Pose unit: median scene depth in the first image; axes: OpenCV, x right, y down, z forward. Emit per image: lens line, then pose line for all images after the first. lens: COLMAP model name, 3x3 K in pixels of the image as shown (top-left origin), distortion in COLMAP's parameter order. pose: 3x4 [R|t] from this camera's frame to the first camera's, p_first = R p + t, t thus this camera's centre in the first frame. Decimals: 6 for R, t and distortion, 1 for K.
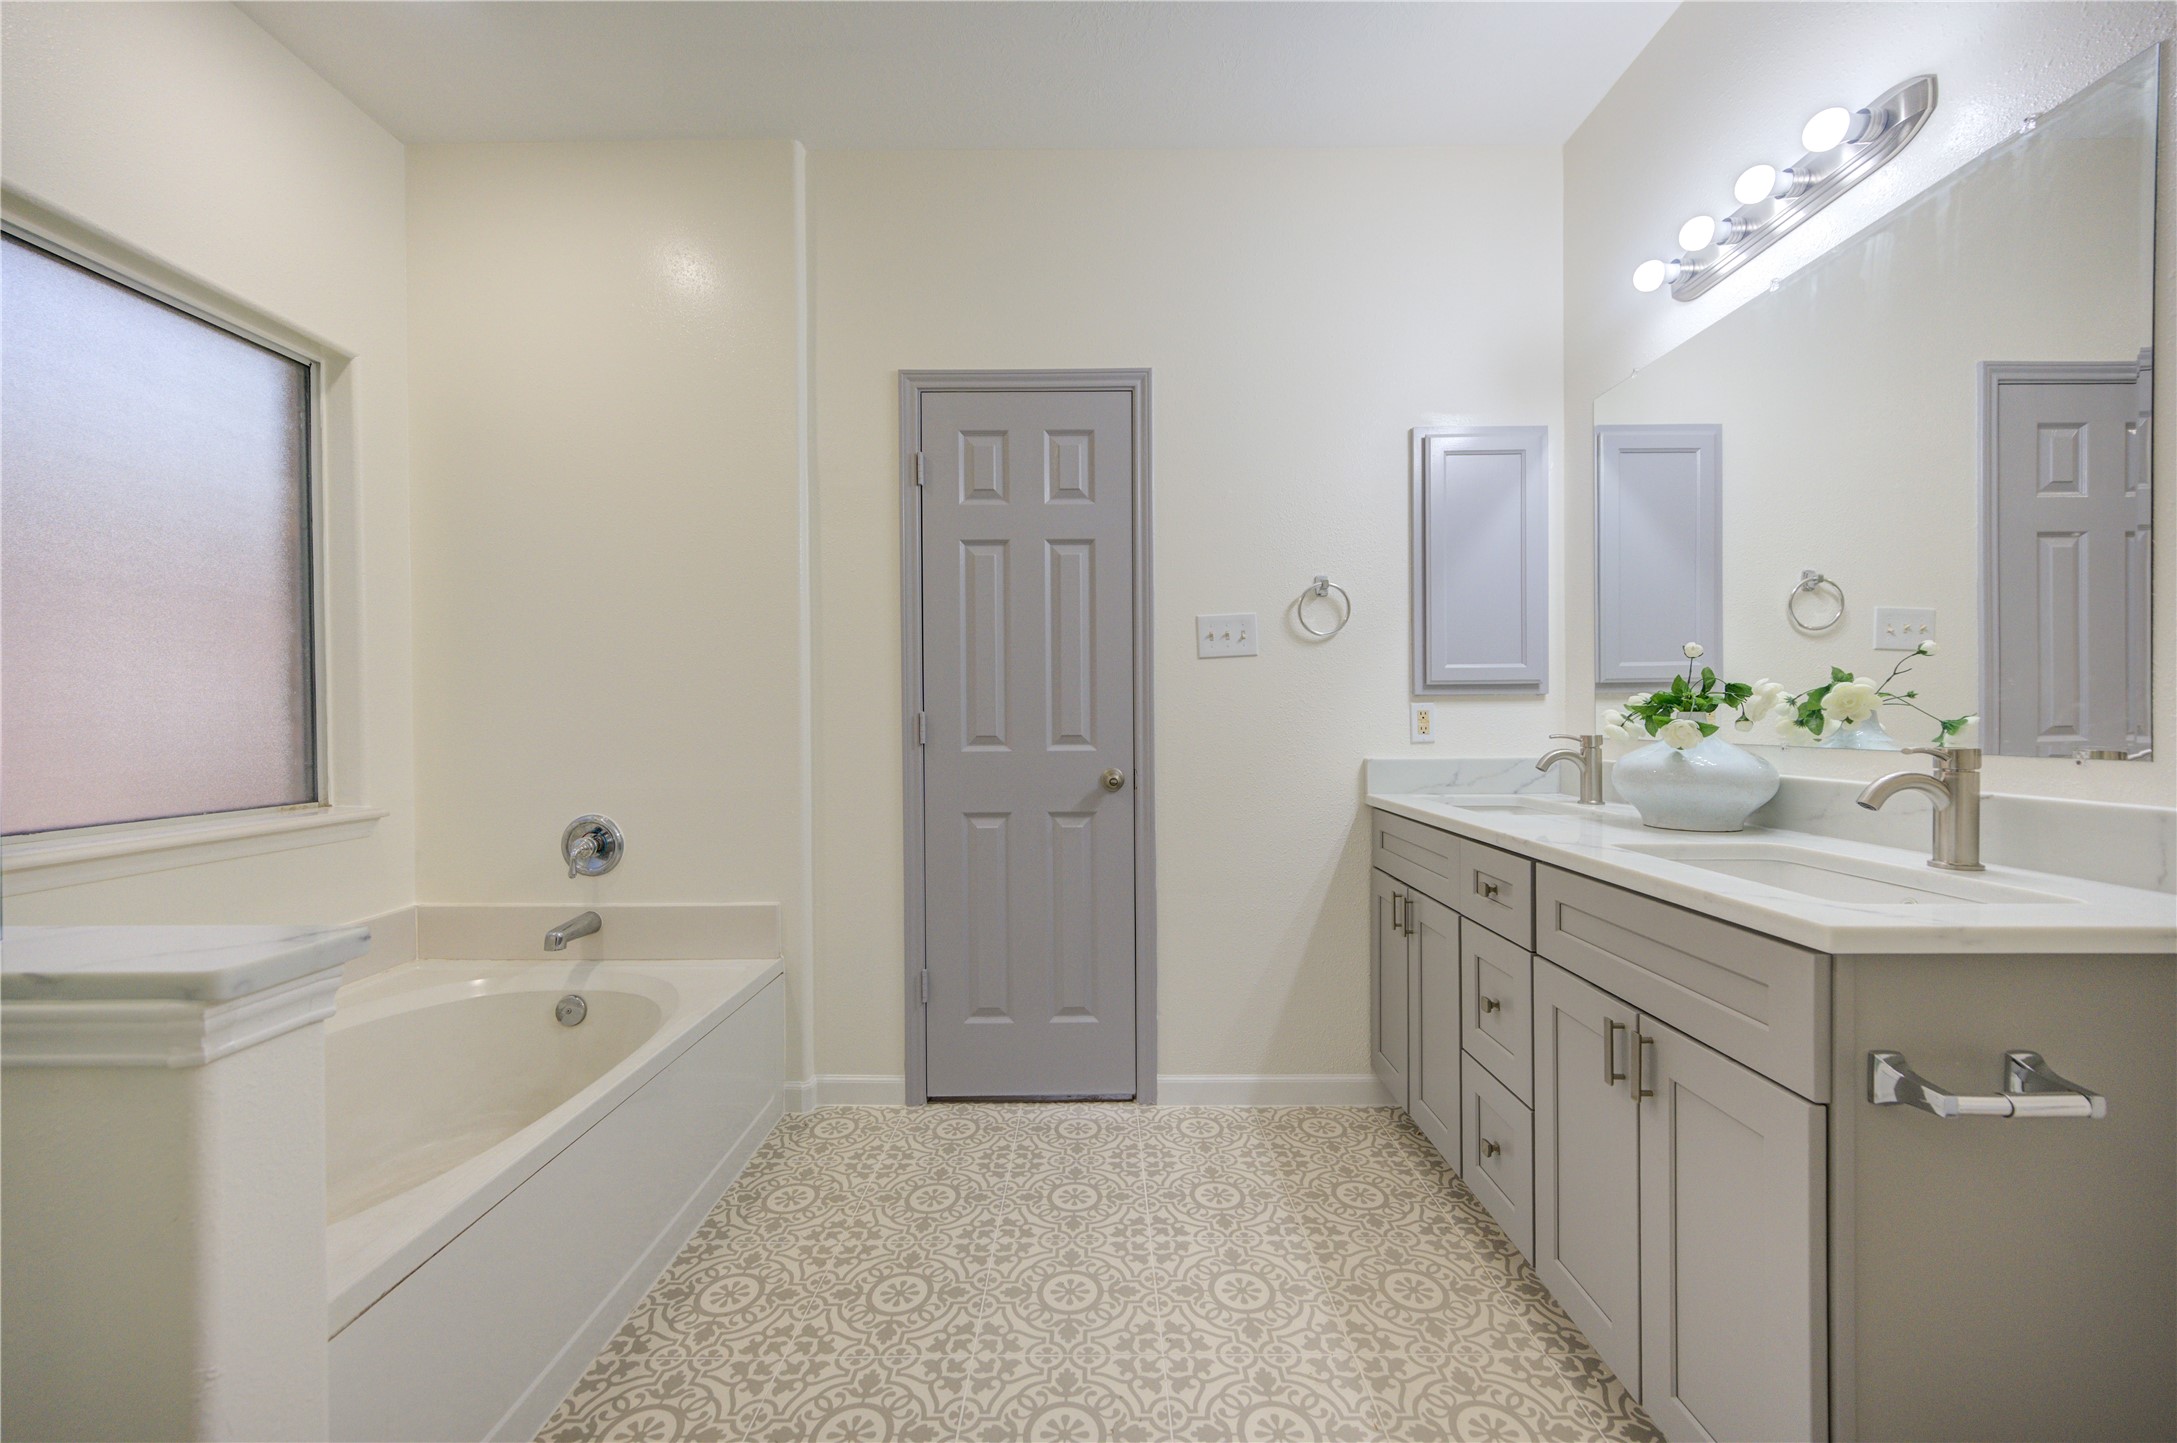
lens RADIAL K [[857.1, 0, 1089.2], [0, 857.1, 719.4], [0, 0, 1]] dist [0.003120, -0.002000]
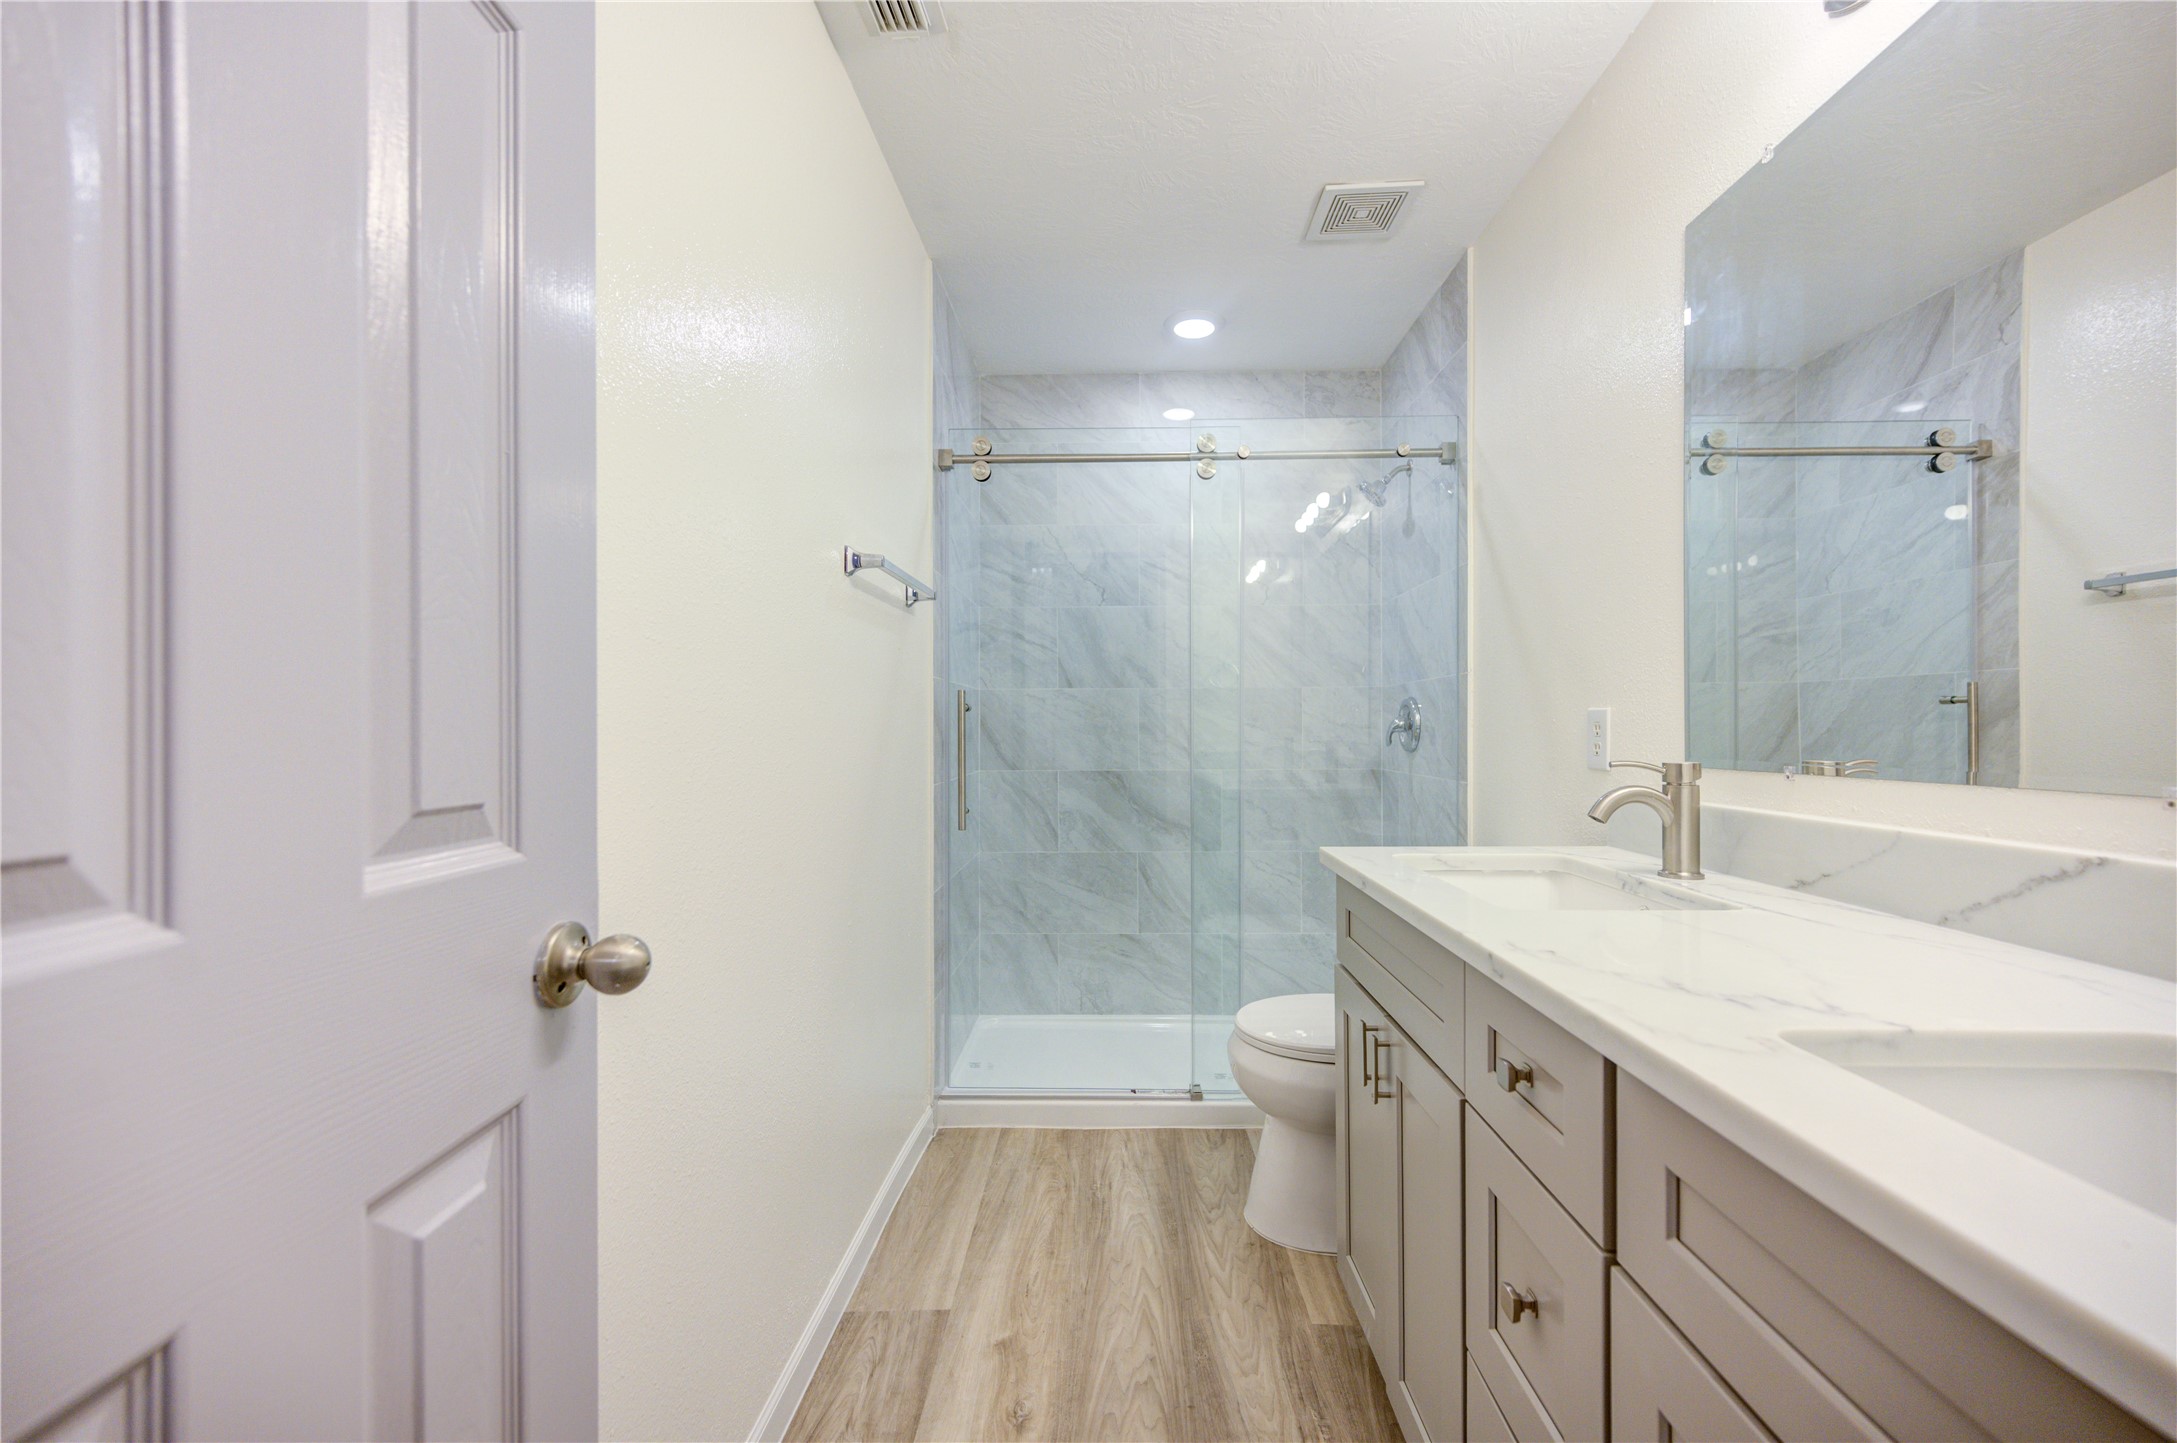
lens RADIAL K [[861.6, 0, 1083.3], [0, 861.6, 712.8], [0, 0, 1]] dist [0.002054, -0.000065]
pose [[0.999695, -0.004888, -0.024190, 0.171679], [0.004417, 0.999800, -0.019520, -0.007234], [0.024281, 0.019408, 0.999517, 0.367882]]
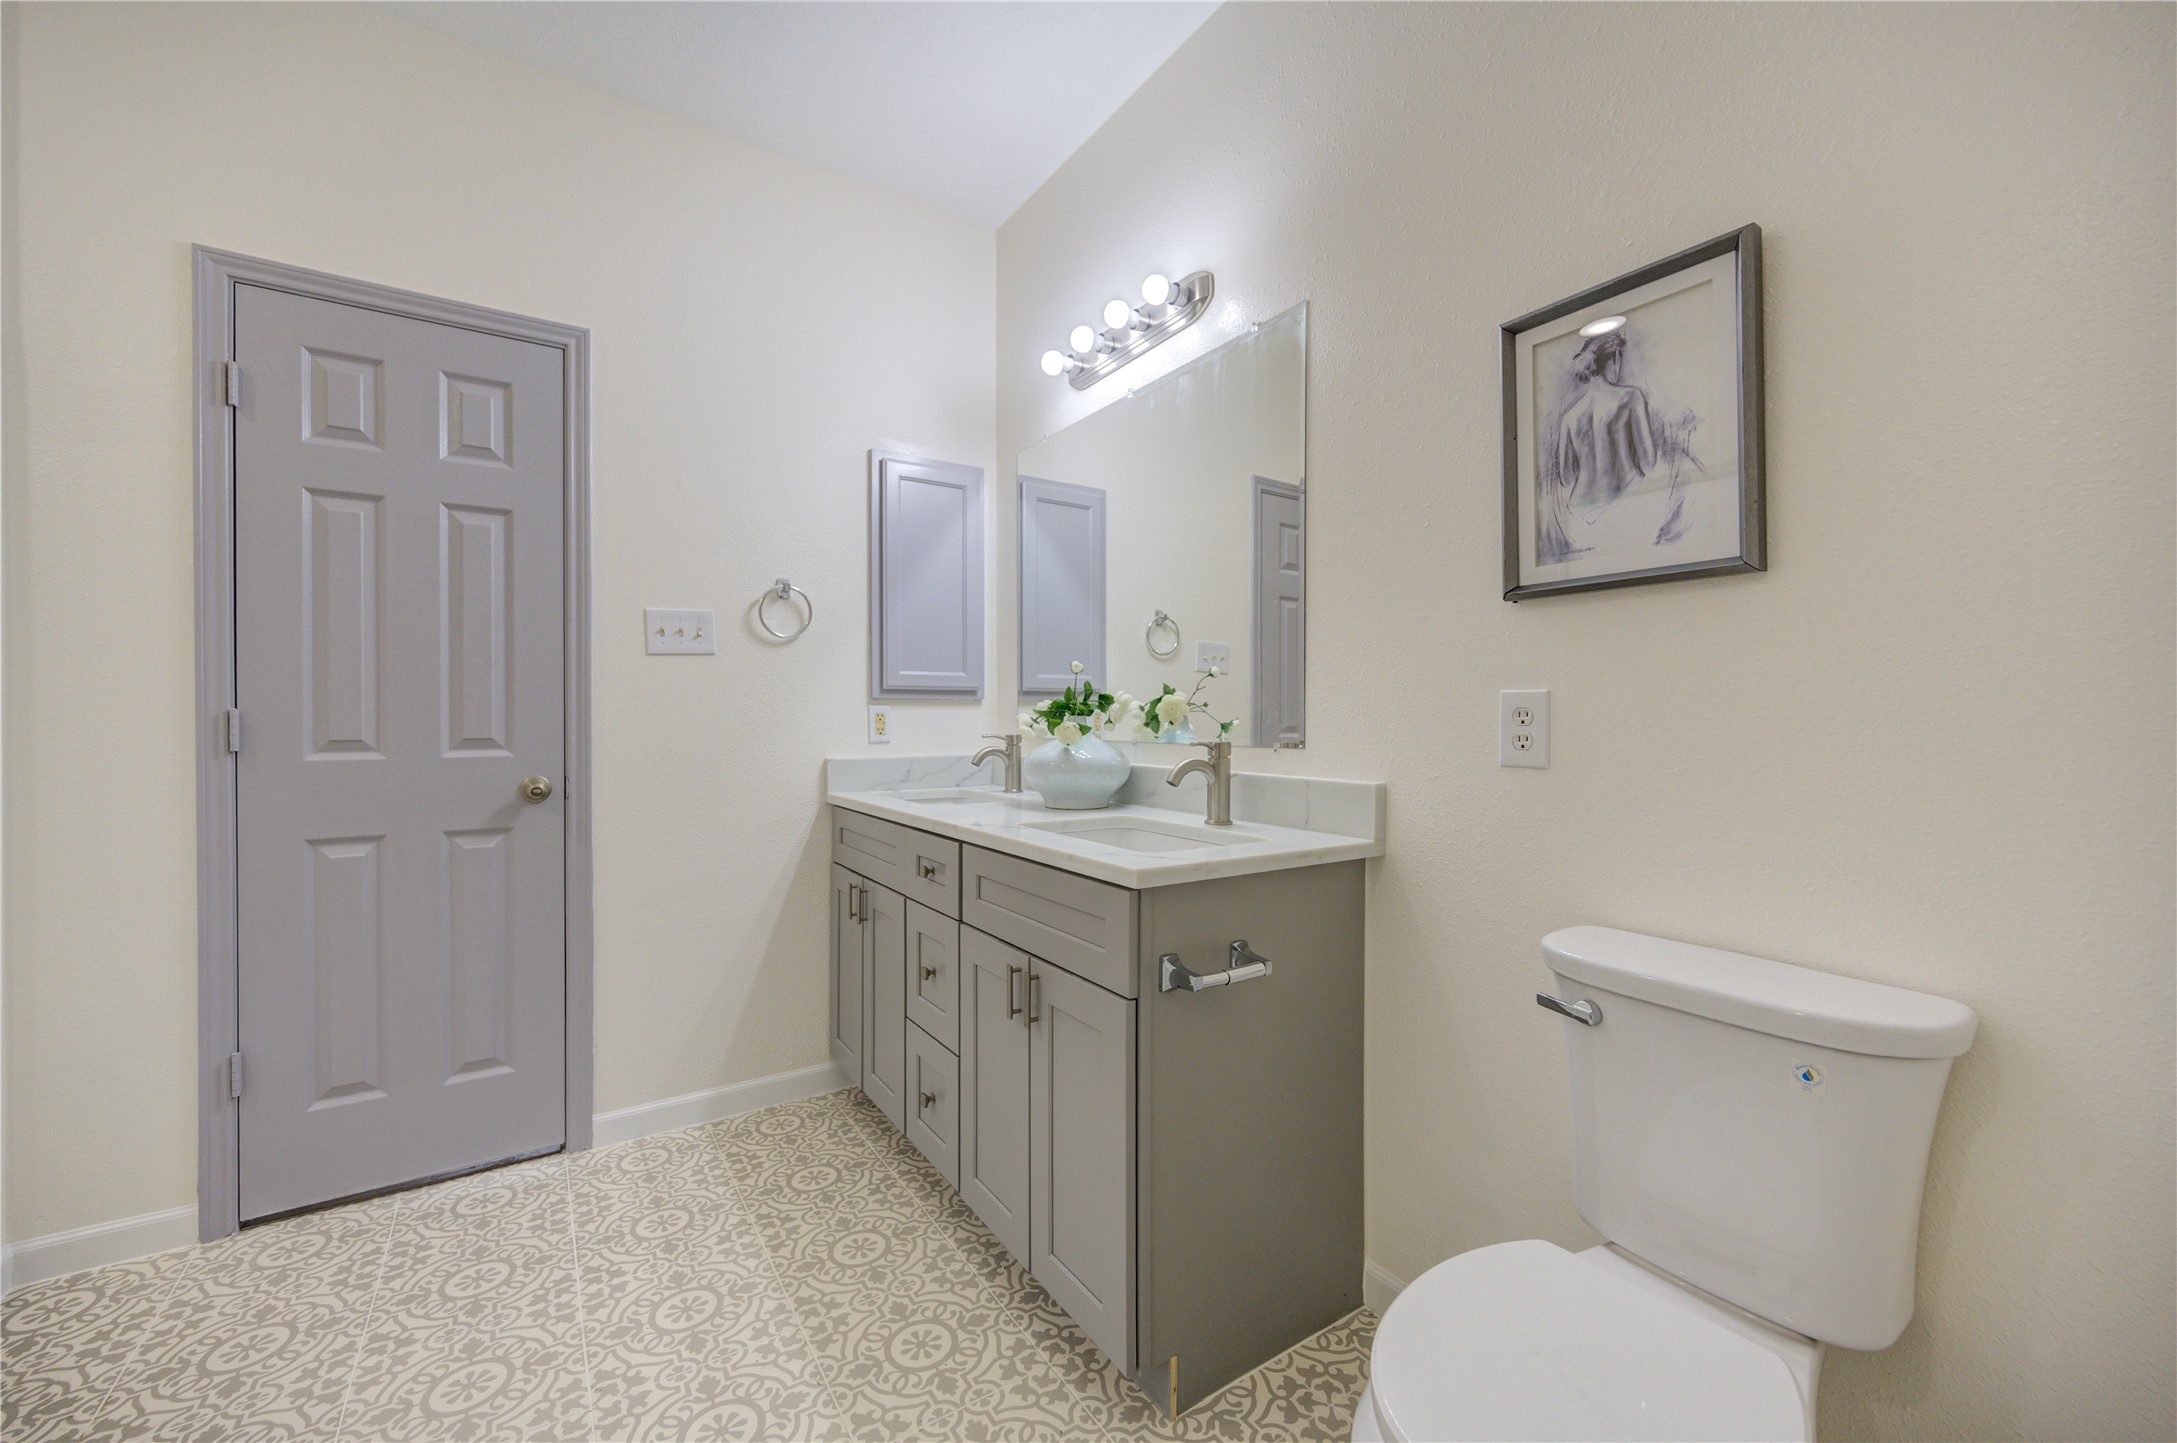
lens RADIAL K [[857.1, 0, 1089.2], [0, 857.1, 719.4], [0, 0, 1]] dist [0.003120, -0.002000]
pose [[0.829933, 0.004635, 0.557844, 0.008586], [-0.003332, 0.999989, -0.003351, 0.000638], [-0.557854, 0.000922, 0.829939, -0.045127]]
